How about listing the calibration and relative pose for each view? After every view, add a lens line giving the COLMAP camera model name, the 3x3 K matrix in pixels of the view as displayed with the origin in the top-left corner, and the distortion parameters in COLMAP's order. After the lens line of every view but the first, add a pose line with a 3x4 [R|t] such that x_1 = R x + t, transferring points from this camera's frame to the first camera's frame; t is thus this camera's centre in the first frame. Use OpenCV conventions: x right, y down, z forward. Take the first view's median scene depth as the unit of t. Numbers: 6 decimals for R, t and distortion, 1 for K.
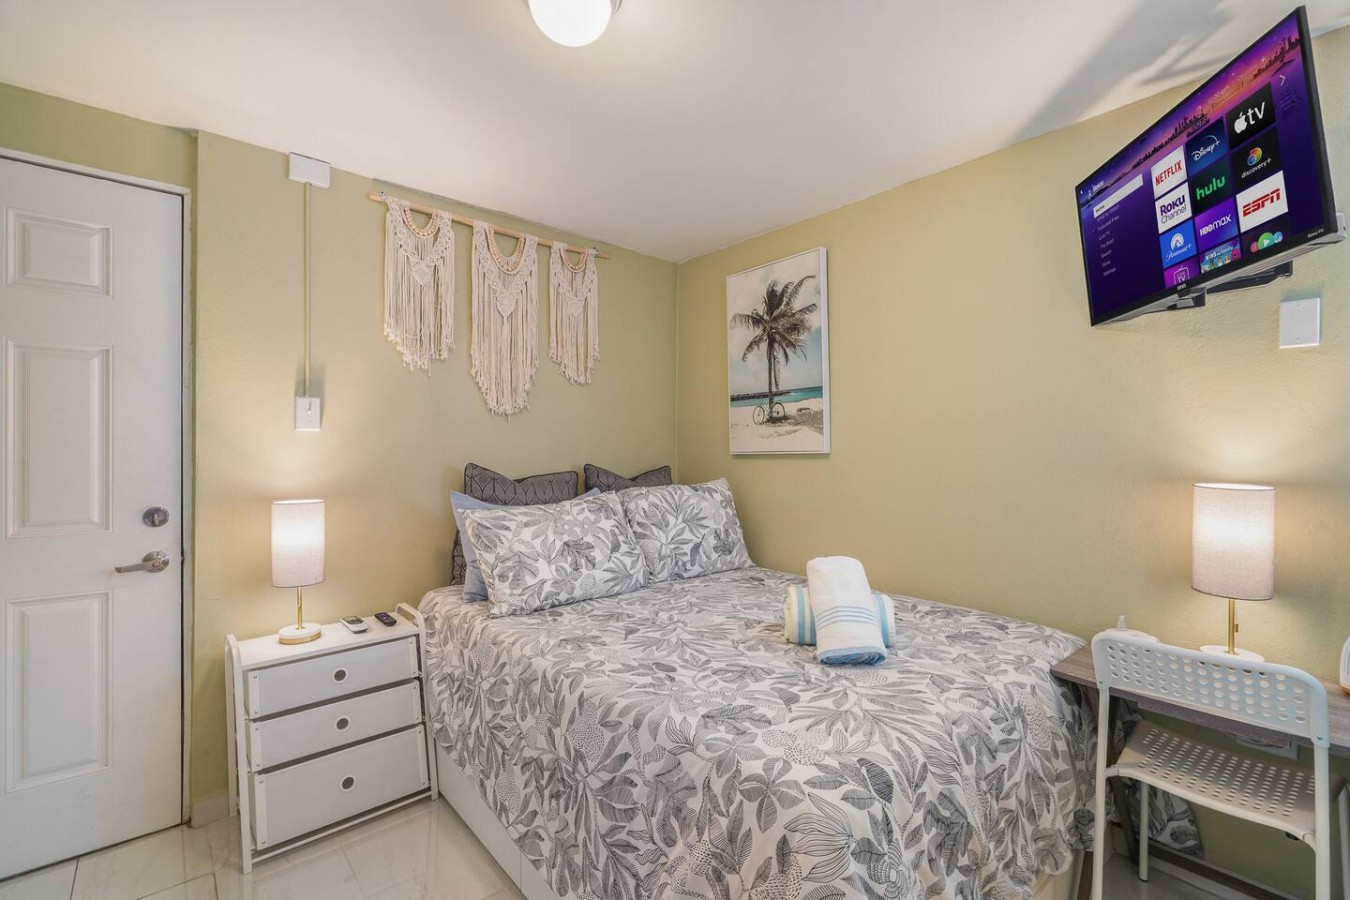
lens RADIAL K [[665.2, 0, 682.6], [0, 665.2, 445.1], [0, 0, 1]] dist [-0.009012, 0.002115]
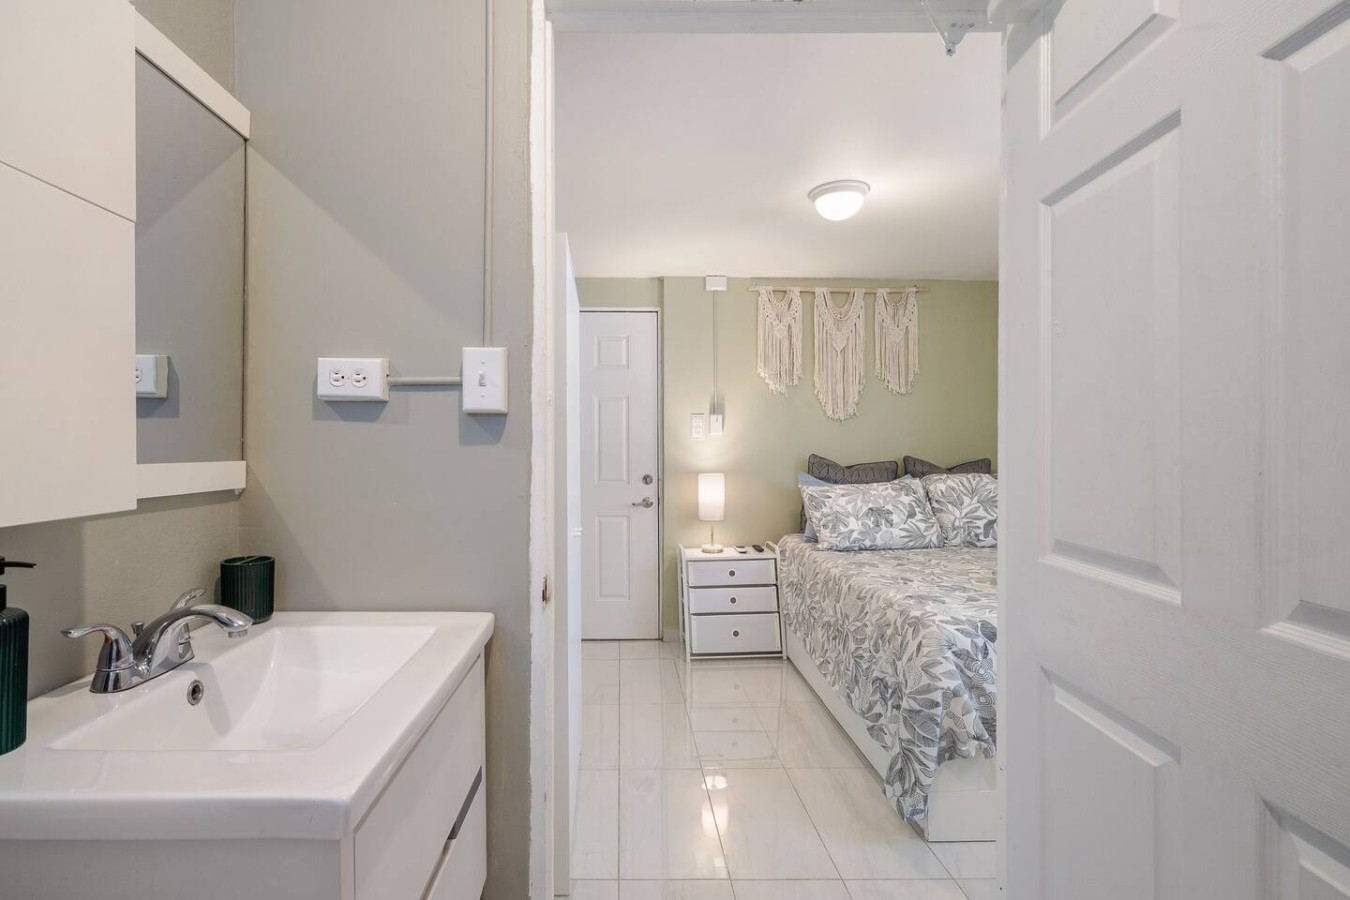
lens RADIAL K [[665.2, 0, 633.3], [0, 665.2, 437.1], [0, 0, 1]] dist [-0.009012, 0.002115]
pose [[0.796680, -0.005857, -0.604373, 0.327133], [0.004845, 0.999983, -0.003305, -0.009809], [0.604382, -0.000295, 0.796694, -0.538445]]
